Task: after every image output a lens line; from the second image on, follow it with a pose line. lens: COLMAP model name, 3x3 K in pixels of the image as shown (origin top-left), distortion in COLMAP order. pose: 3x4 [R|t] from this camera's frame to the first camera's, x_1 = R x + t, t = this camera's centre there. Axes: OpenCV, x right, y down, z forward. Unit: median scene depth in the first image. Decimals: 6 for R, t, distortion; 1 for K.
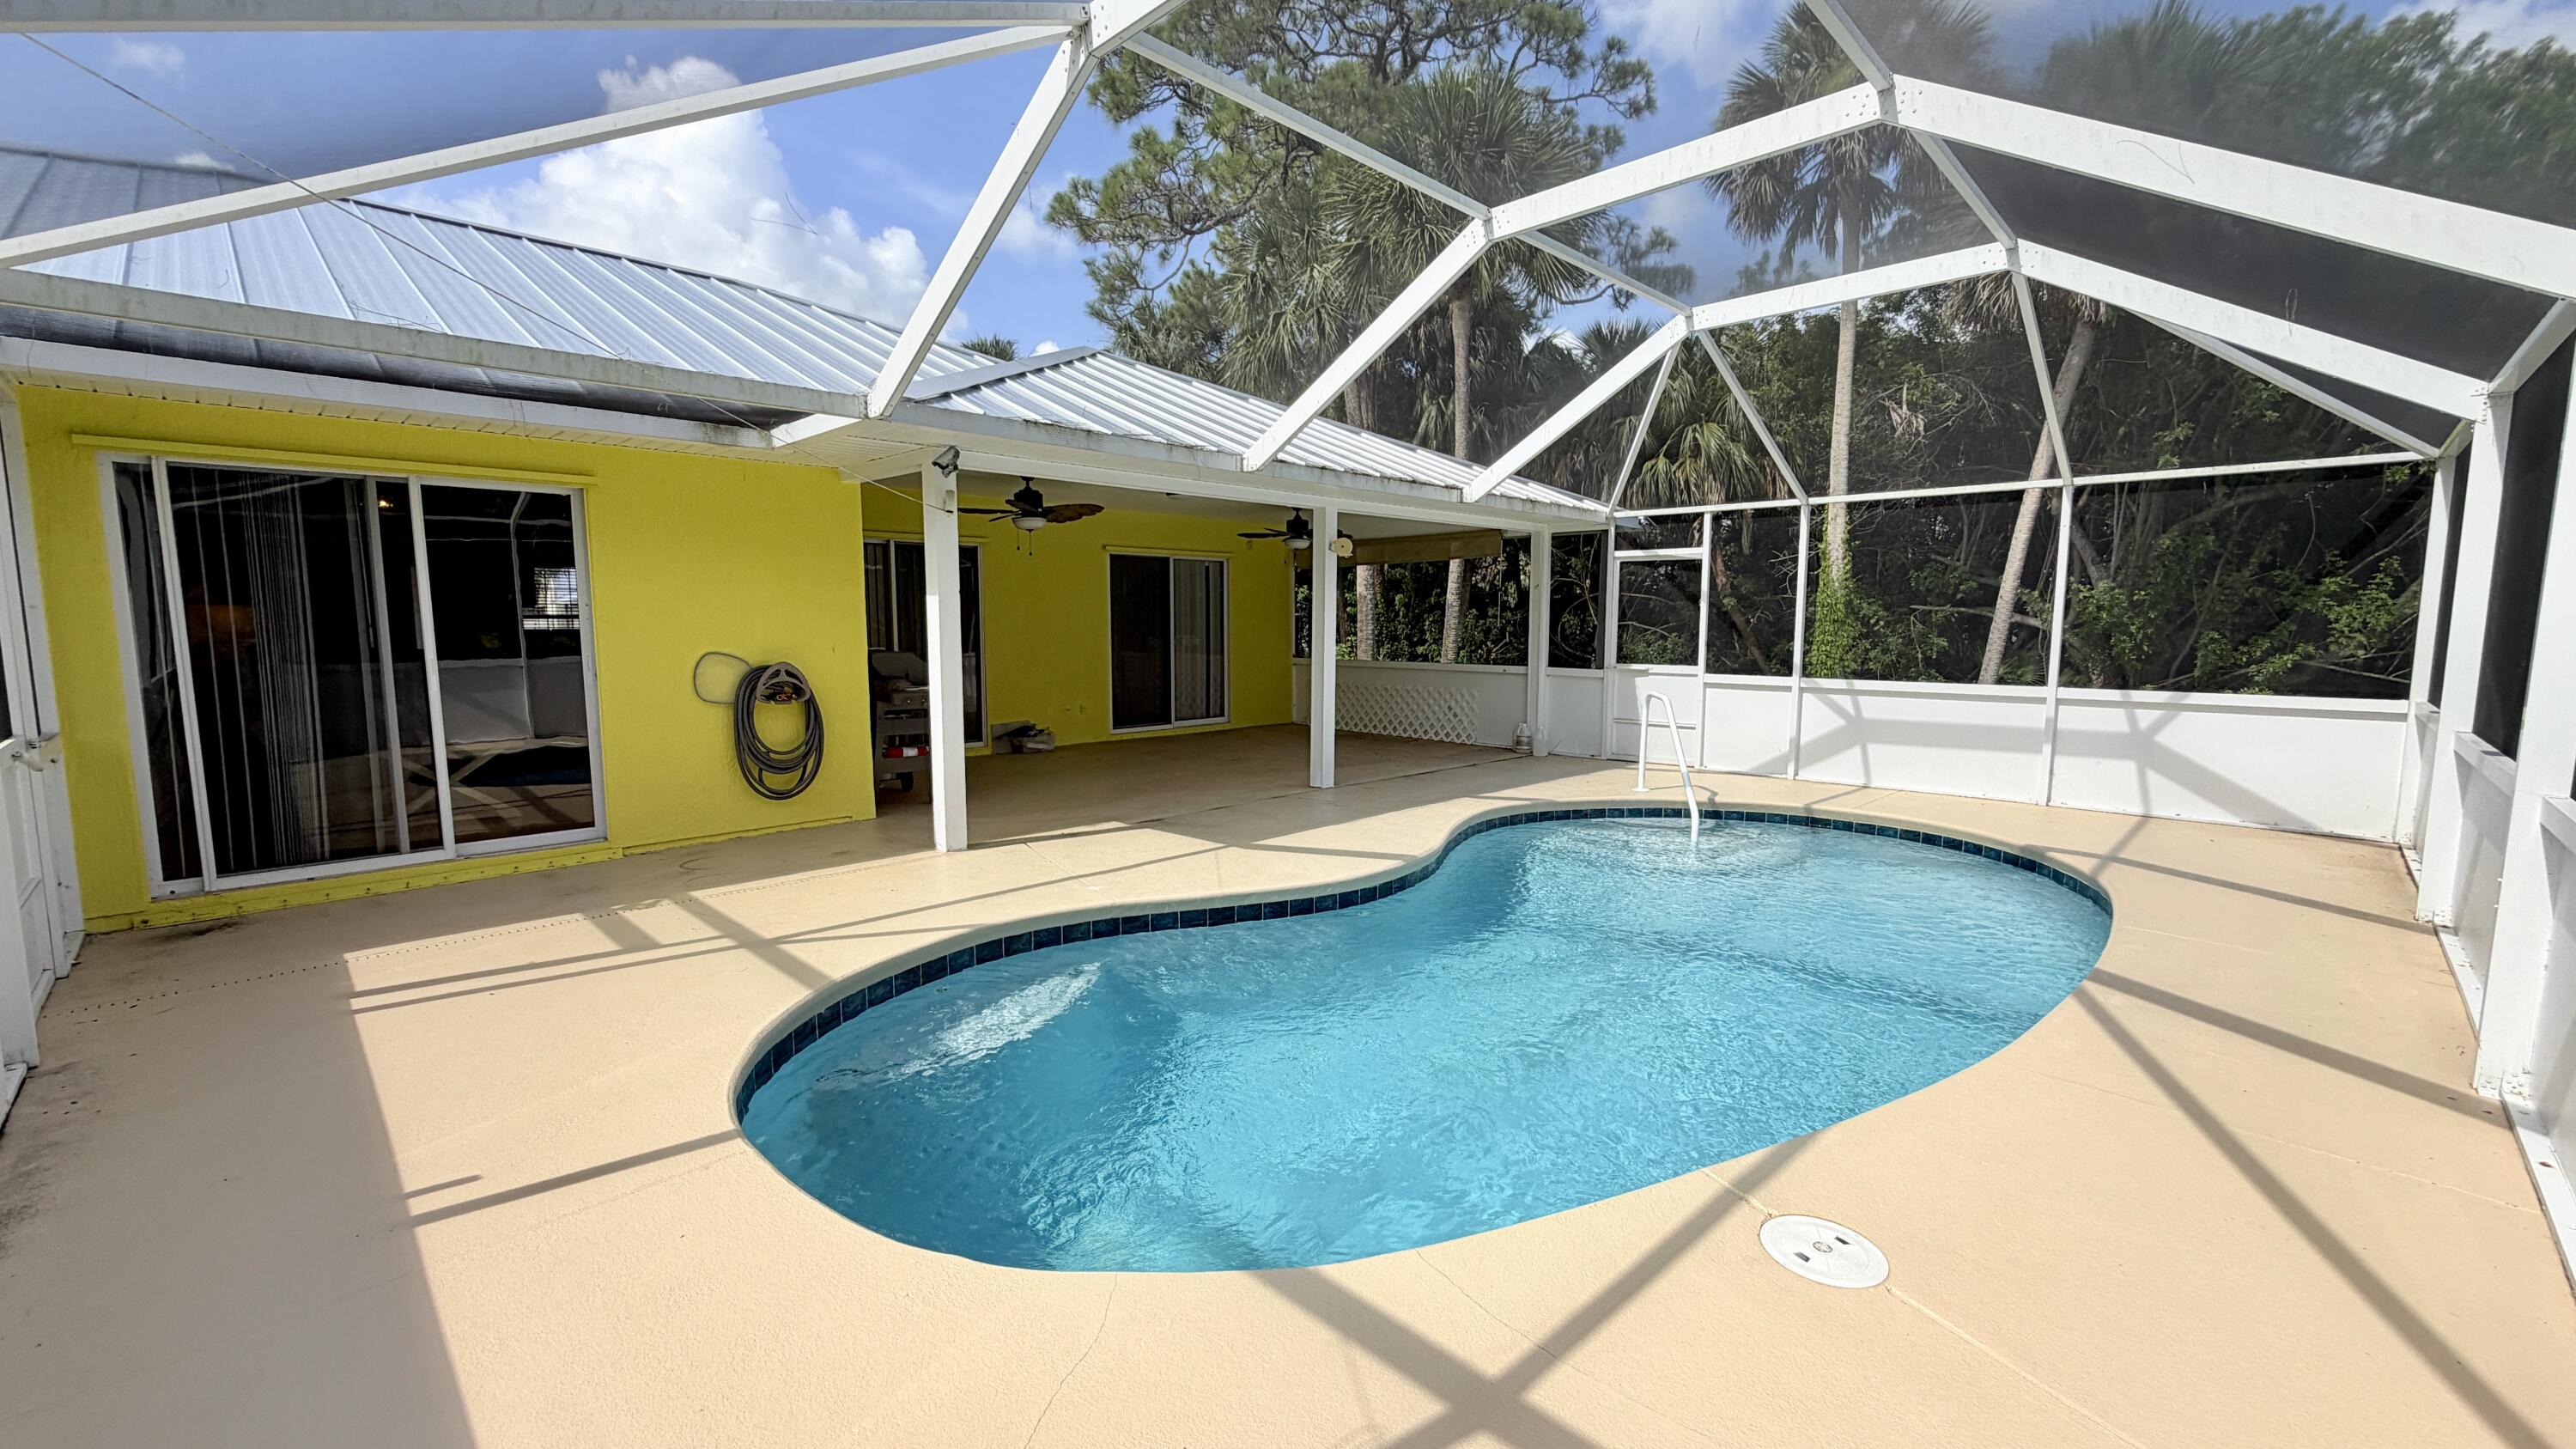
lens RADIAL K [[1026.0, 0, 1274.1], [0, 1026.0, 725.0], [0, 0, 1]] dist [-0.000828, -0.000054]
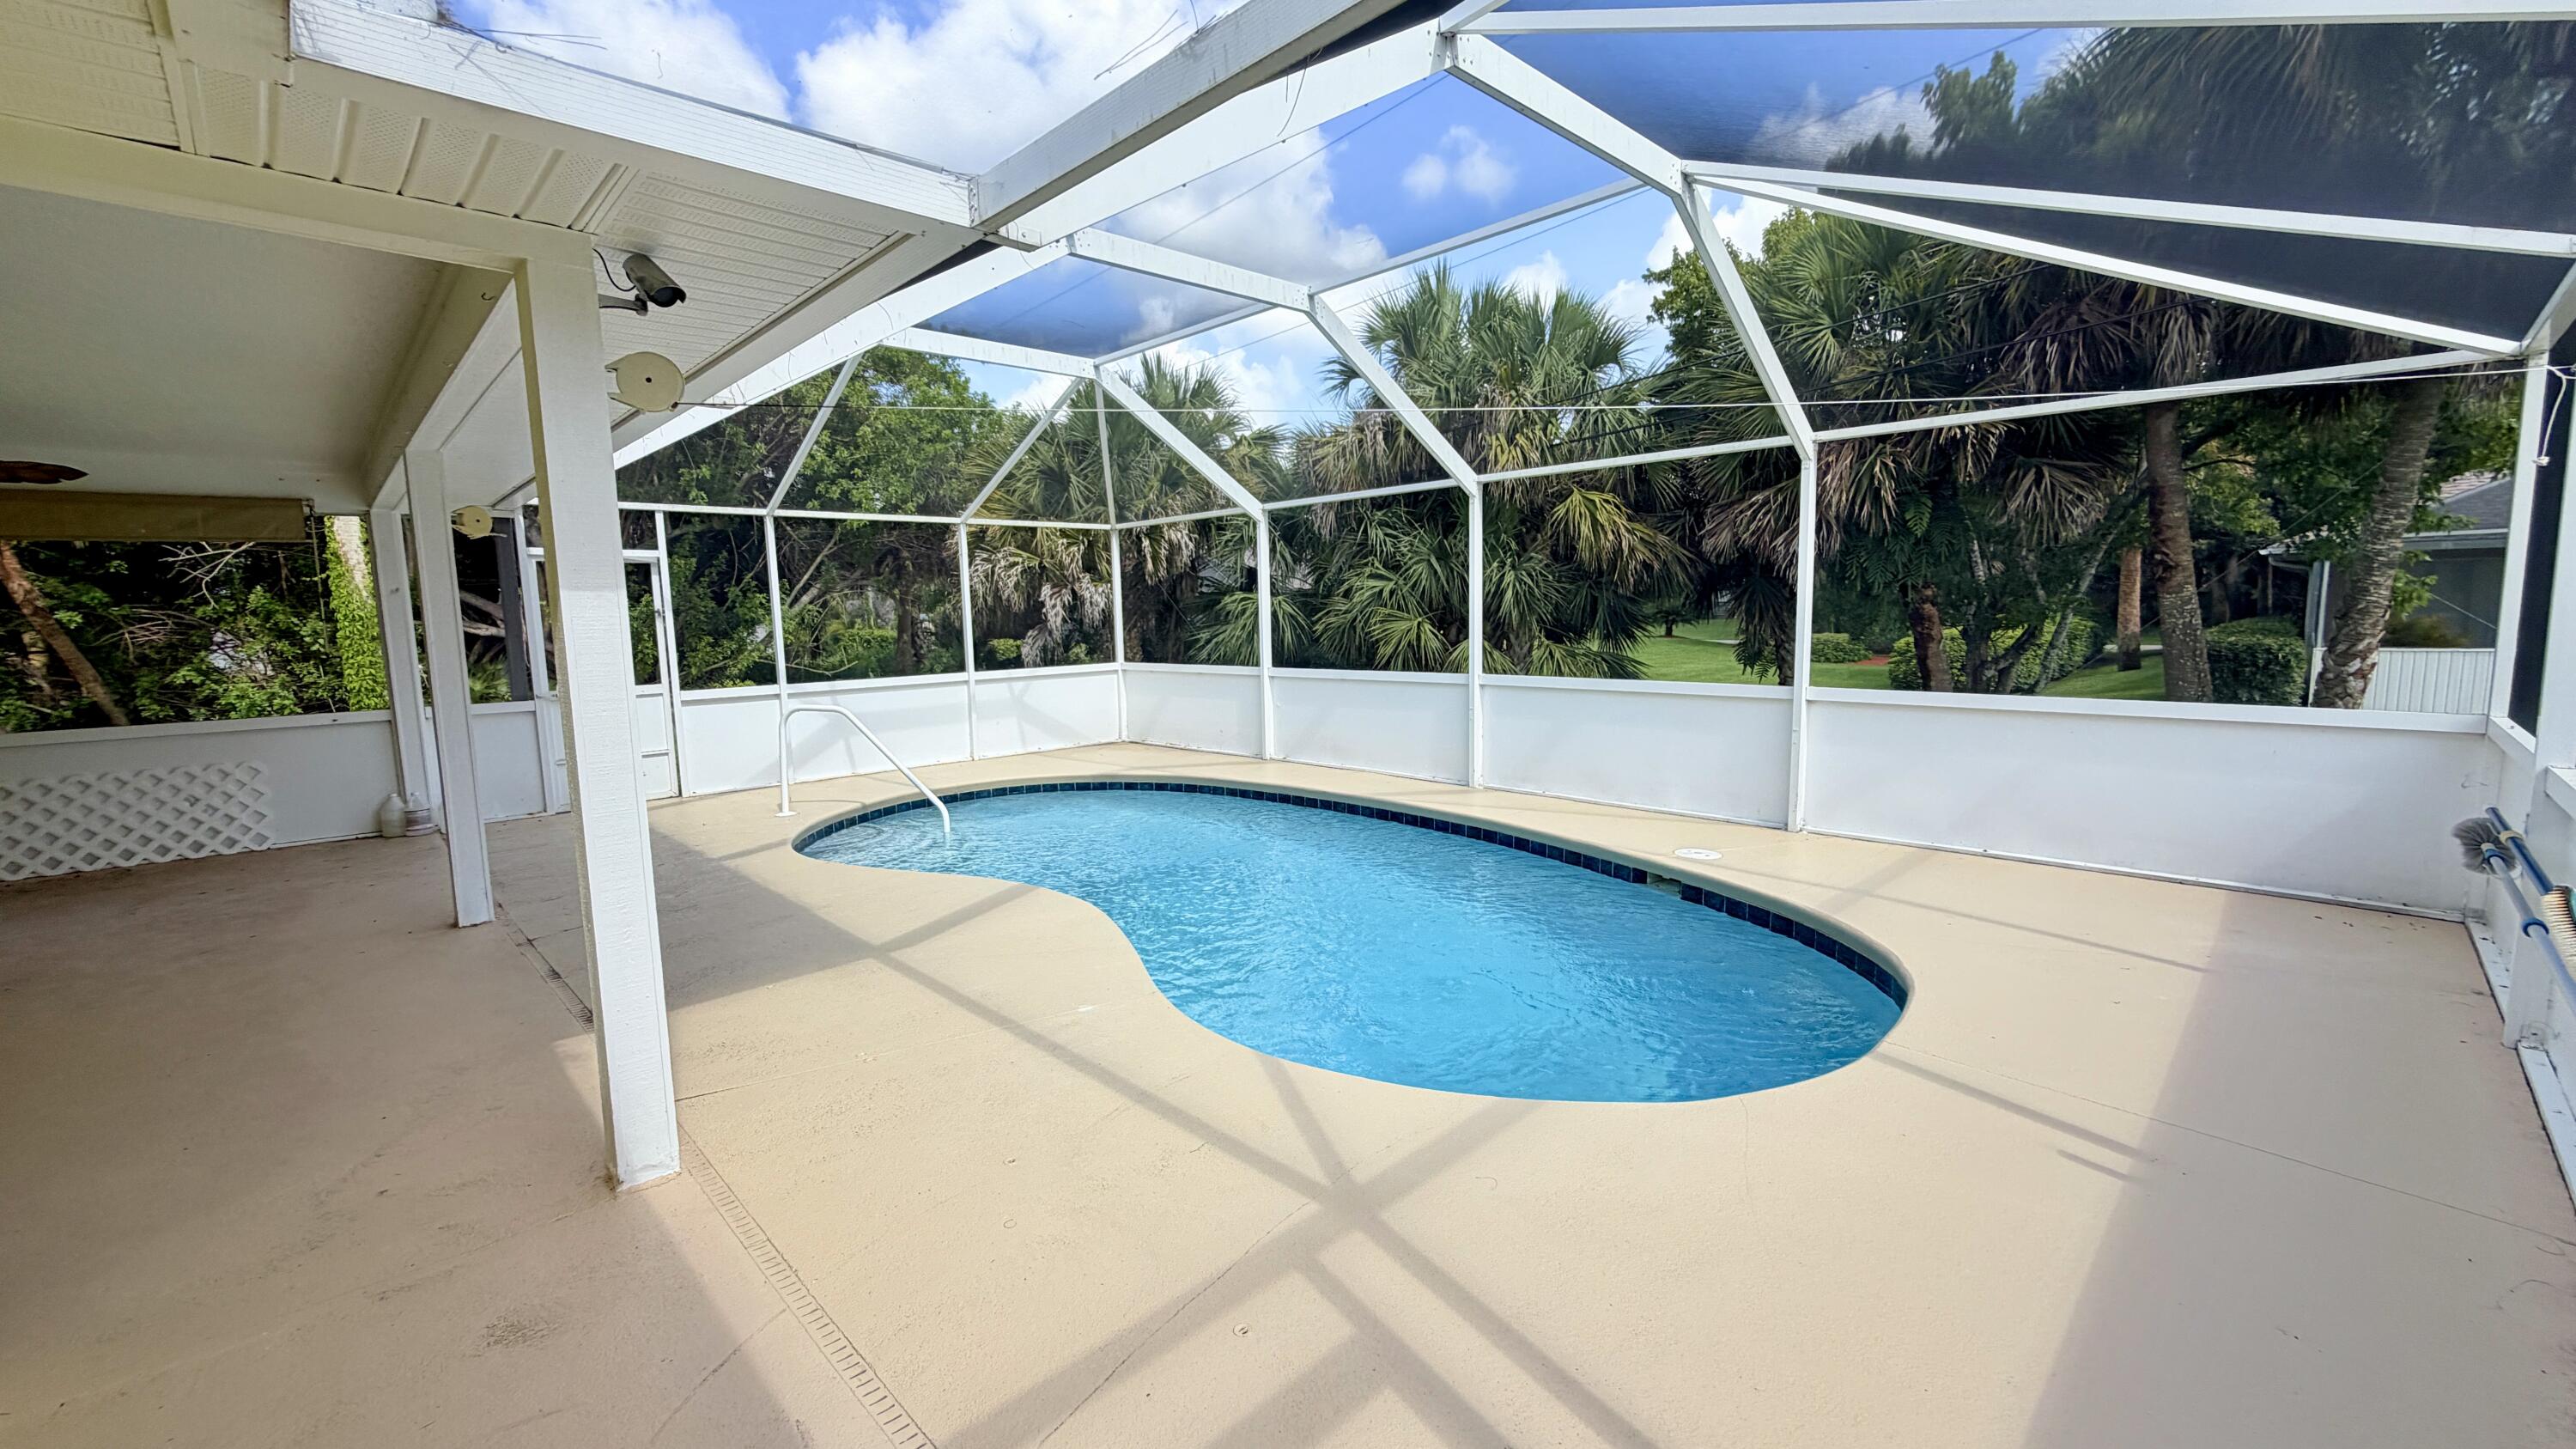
lens RADIAL K [[1026.0, 0, 1274.1], [0, 1026.0, 725.0], [0, 0, 1]] dist [-0.000828, -0.000054]
pose [[0.018049, -0.111920, 0.993553, -0.621338], [0.127543, 0.985855, 0.108736, -0.068099], [-0.991669, 0.124758, 0.032068, 0.597971]]
